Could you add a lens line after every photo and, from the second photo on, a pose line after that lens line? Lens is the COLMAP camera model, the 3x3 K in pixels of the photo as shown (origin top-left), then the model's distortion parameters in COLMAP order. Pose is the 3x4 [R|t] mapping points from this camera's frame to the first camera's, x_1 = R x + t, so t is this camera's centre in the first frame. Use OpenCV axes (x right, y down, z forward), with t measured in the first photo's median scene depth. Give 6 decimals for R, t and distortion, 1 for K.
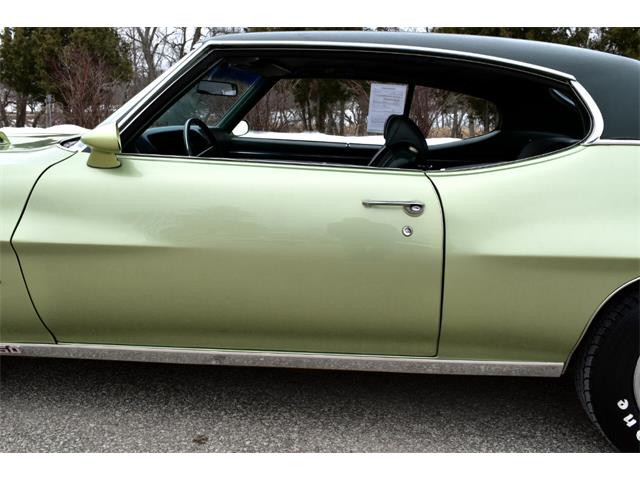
lens RADIAL K [[646.3, 0, 320.0], [0, 646.3, 240.0], [0, 0, 1]] dist [-0.020055, -0.007156]
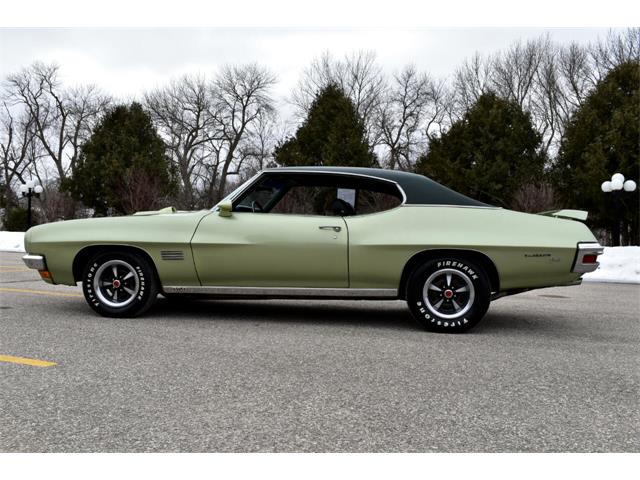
lens RADIAL K [[646.3, 0, 320.0], [0, 646.3, 240.0], [0, 0, 1]] dist [-0.020055, -0.007156]
pose [[0.999289, -0.003152, -0.037567, 0.147096], [-0.003533, 0.984285, -0.176550, 0.407724], [0.037533, 0.176557, 0.983574, -1.440987]]
